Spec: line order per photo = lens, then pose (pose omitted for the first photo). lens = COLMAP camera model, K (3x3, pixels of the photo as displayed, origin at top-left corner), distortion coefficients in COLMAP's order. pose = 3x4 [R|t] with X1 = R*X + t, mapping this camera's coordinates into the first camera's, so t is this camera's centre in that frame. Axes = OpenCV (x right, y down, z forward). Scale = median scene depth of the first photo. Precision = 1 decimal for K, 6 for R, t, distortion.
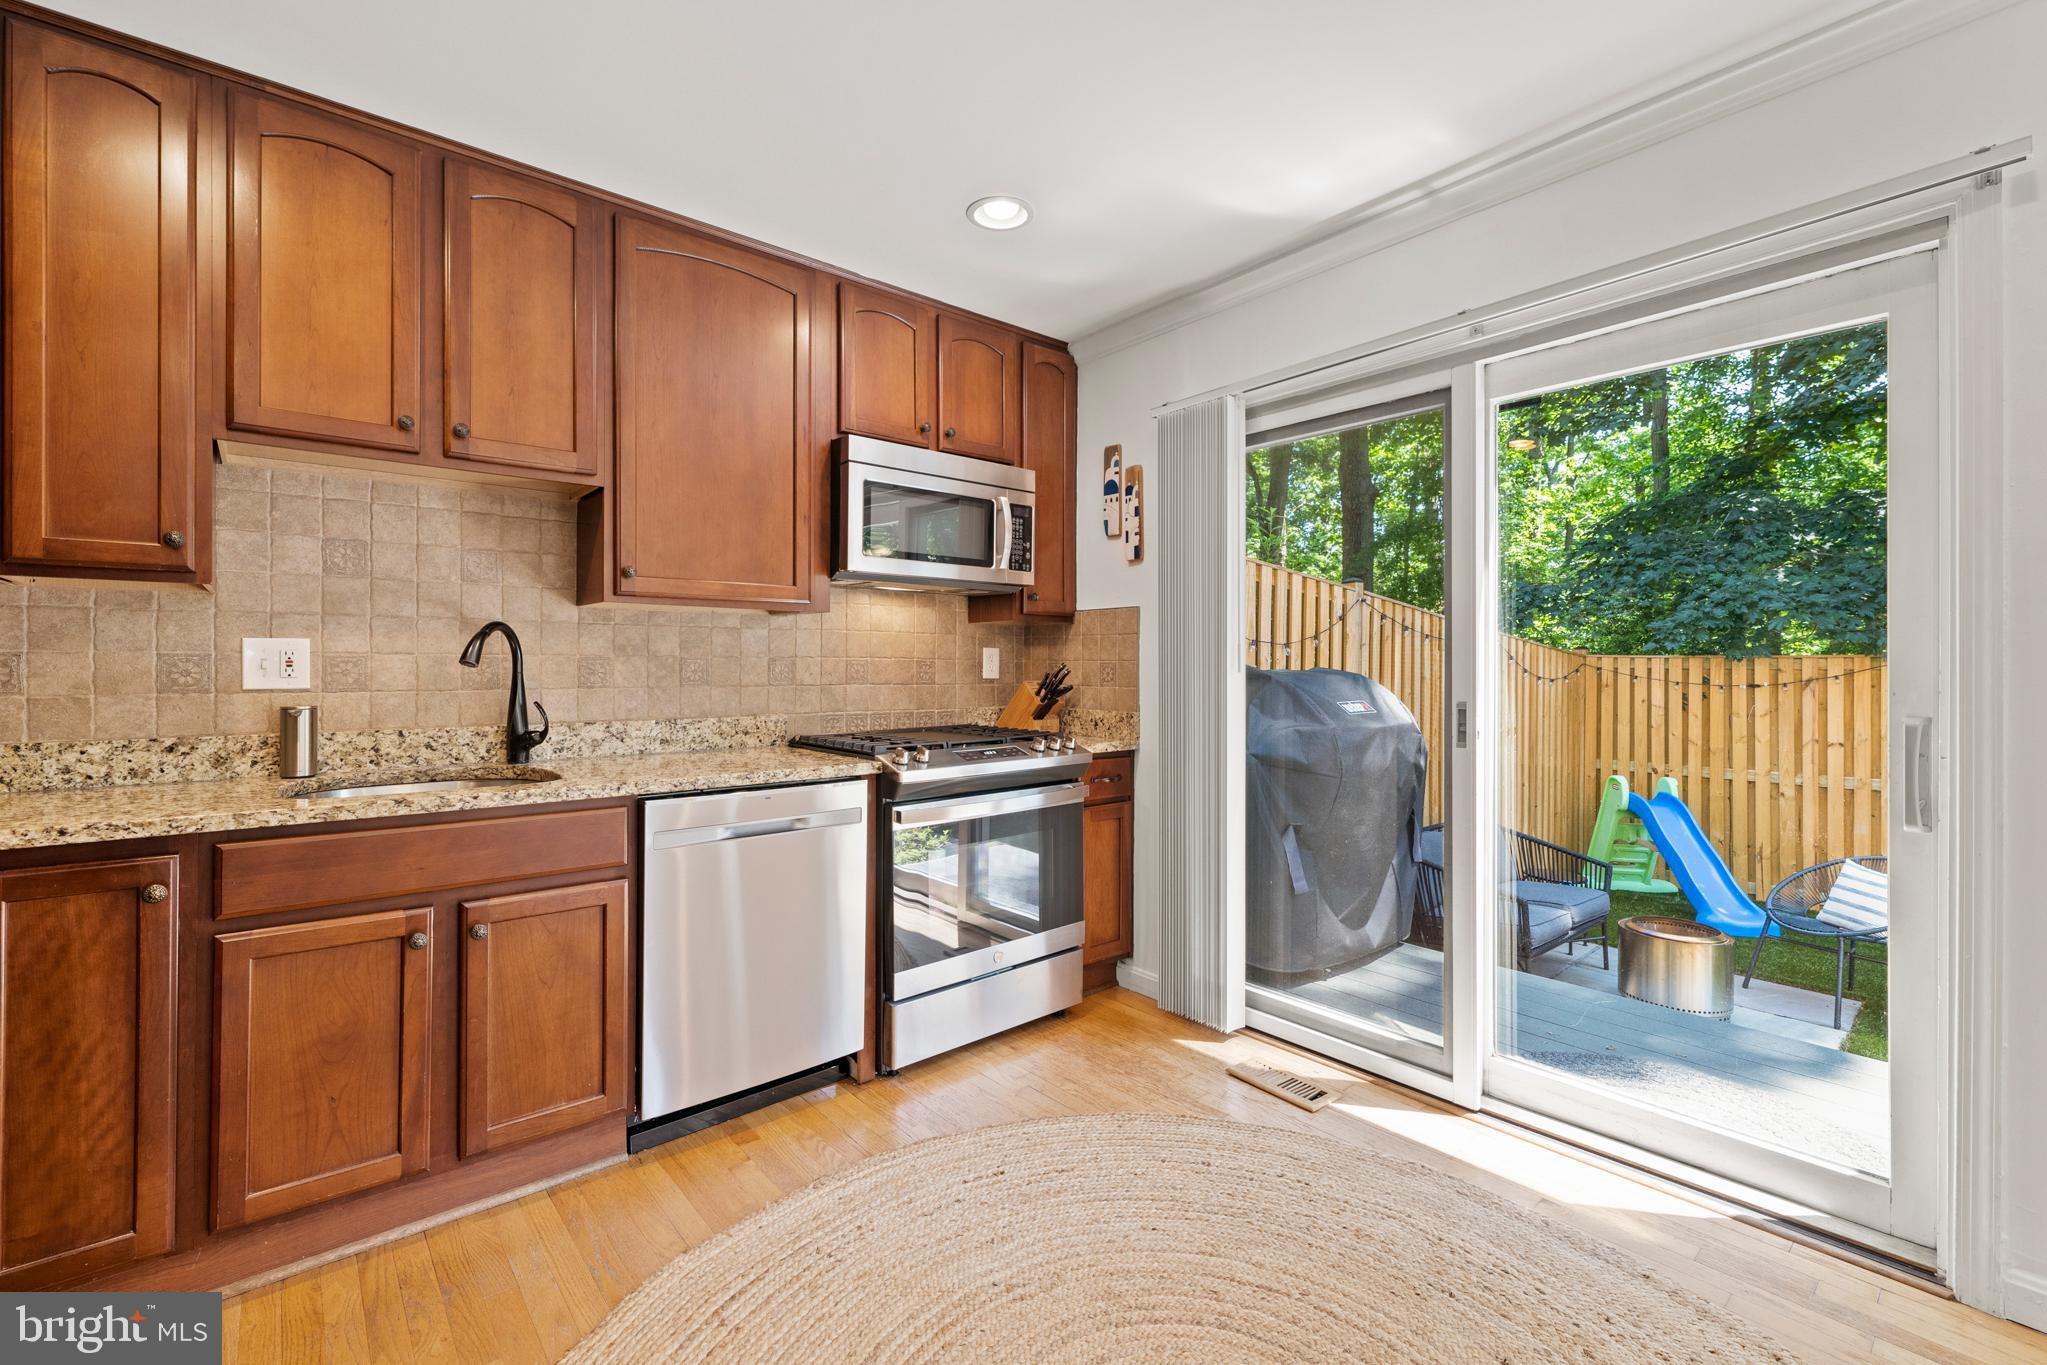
lens RADIAL K [[877.3, 0, 1022.5], [0, 877.3, 663.2], [0, 0, 1]] dist [-0.004366, 0.000149]
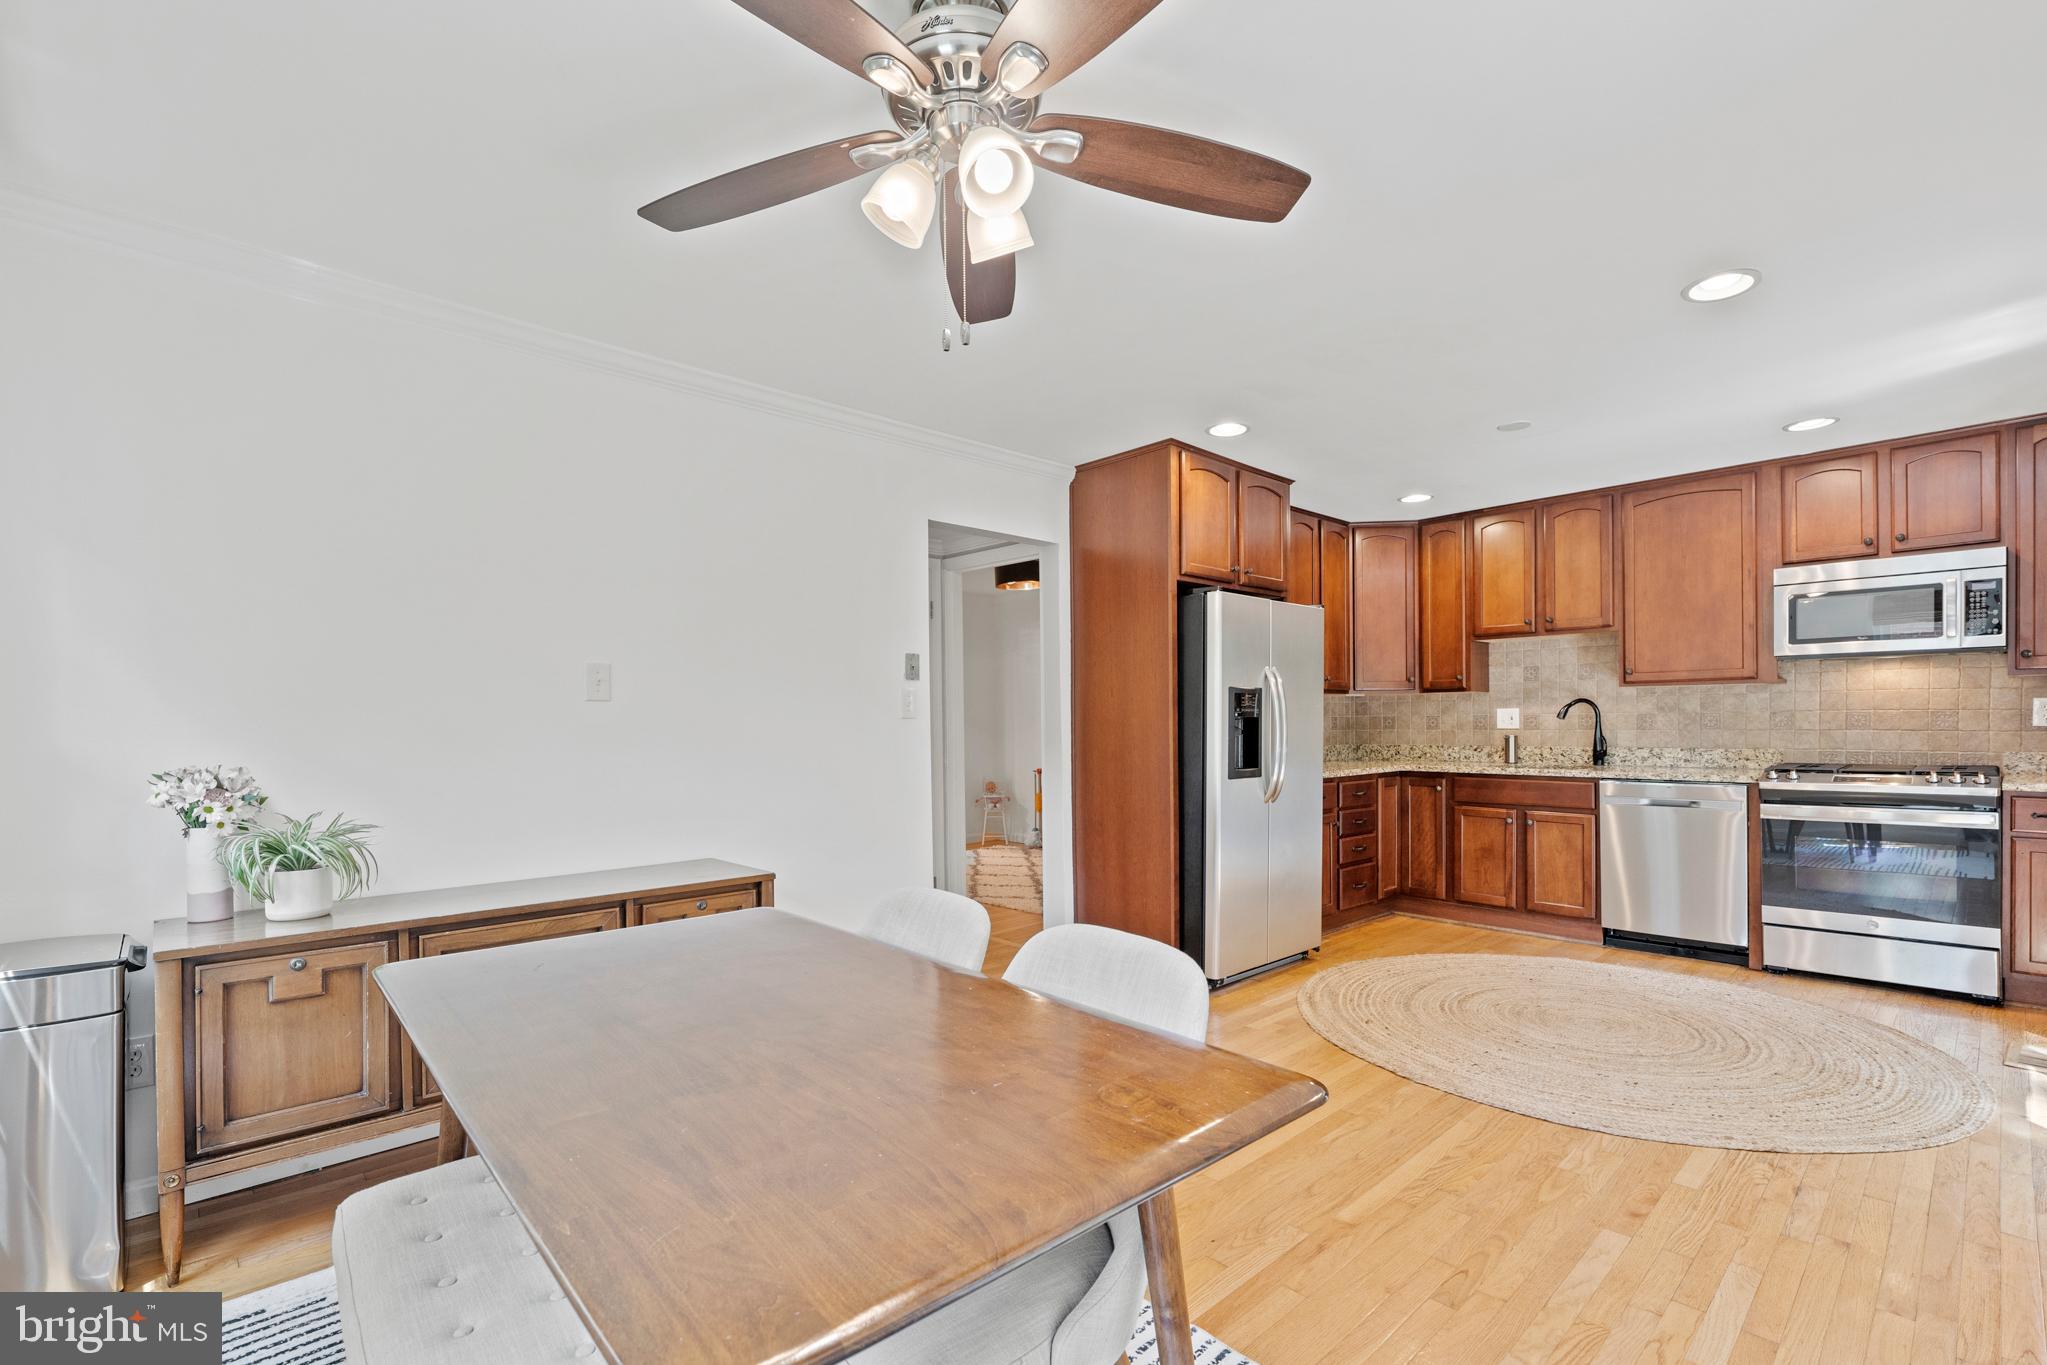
lens RADIAL K [[916.0, 0, 1024.2], [0, 916.0, 730.8], [0, 0, 1]] dist [0.005315, 0.000711]
pose [[0.044920, 0.009173, -0.998948, 1.520202], [0.013962, 0.999854, 0.009809, -0.008118], [0.998893, -0.014388, 0.044785, -0.456016]]
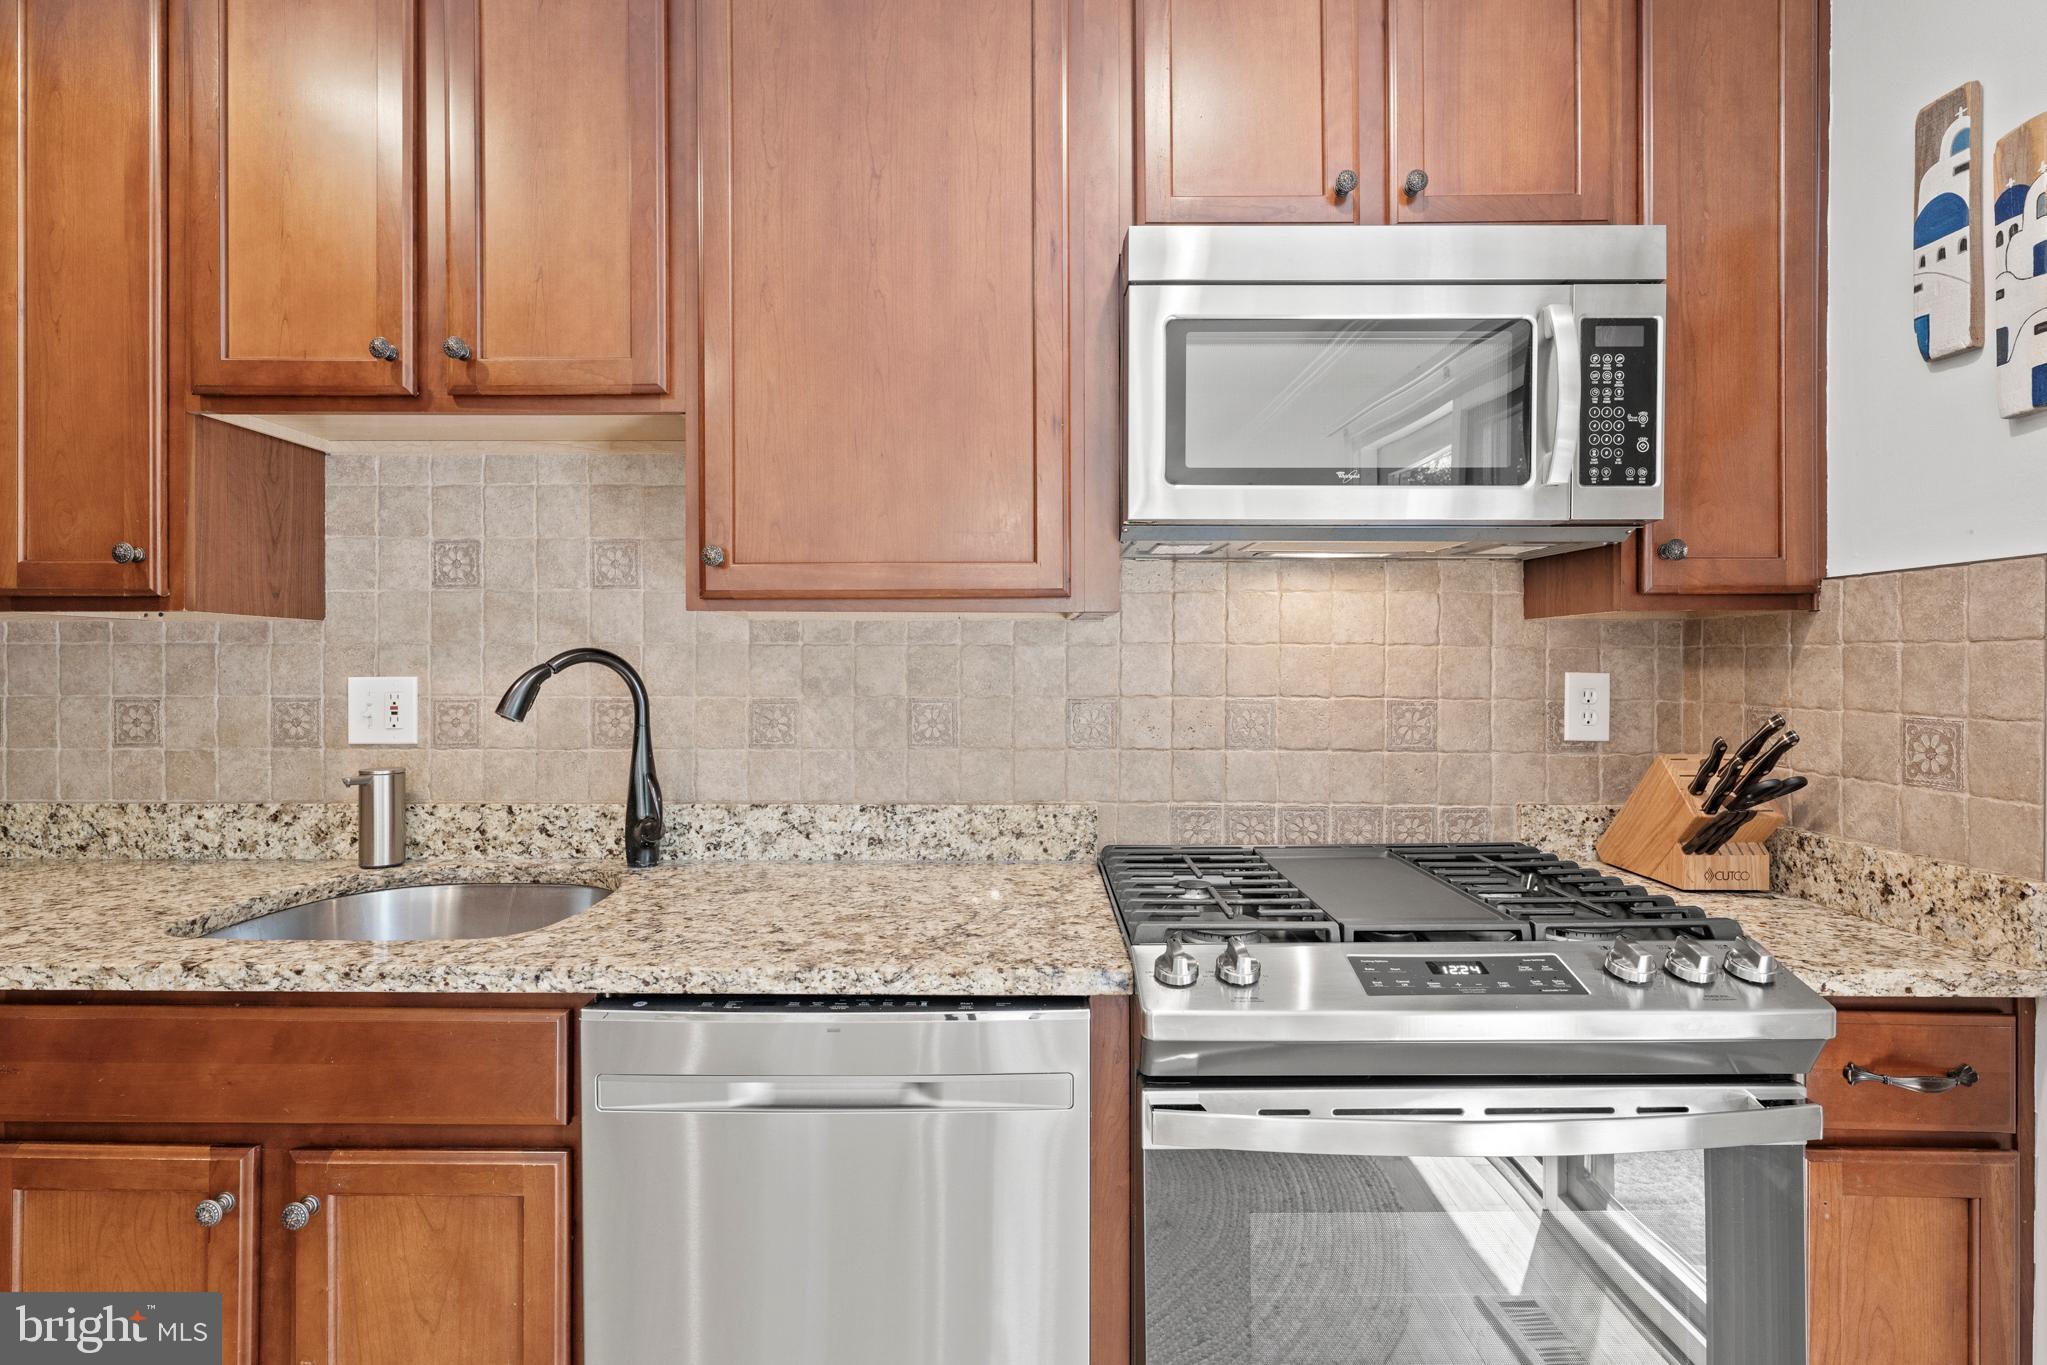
lens RADIAL K [[975.1, 0, 1021.9], [0, 975.1, 664.5], [0, 0, 1]] dist [0.002209, -0.000592]
pose [[0.755923, -0.002634, -0.654656, 0.105524], [0.003066, 0.999995, -0.000483, -0.032303], [0.654654, -0.001642, 0.755927, 0.628285]]
